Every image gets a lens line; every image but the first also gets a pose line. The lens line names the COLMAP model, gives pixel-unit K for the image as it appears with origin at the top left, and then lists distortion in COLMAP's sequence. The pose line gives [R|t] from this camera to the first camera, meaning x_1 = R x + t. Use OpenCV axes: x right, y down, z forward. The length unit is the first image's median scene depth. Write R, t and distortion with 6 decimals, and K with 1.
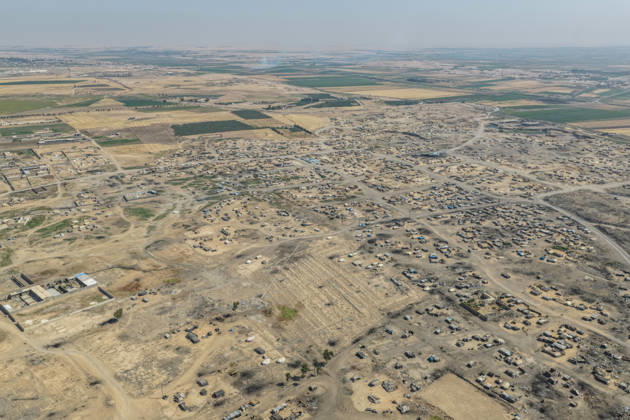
lens RADIAL K [[526.8, 0, 318.7], [0, 526.8, 210.0], [0, 0, 1]] dist [-0.007361, 0.025509]
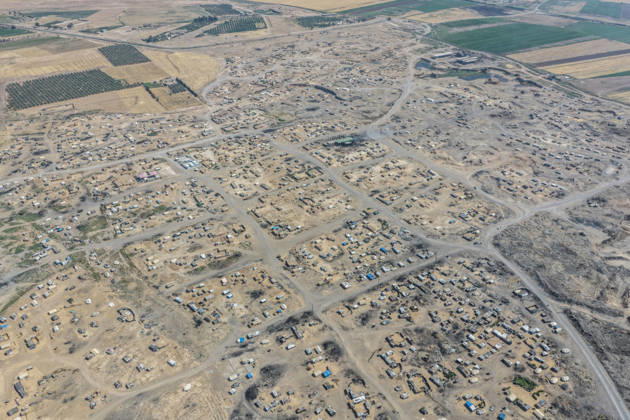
lens RADIAL K [[526.8, 0, 318.7], [0, 526.8, 210.0], [0, 0, 1]] dist [-0.007361, 0.025509]
pose [[0.990301, -0.069927, 0.120059, 0.088929], [0.041535, 0.973598, 0.224458, -0.225507], [-0.132585, -0.217294, 0.967060, 0.297212]]
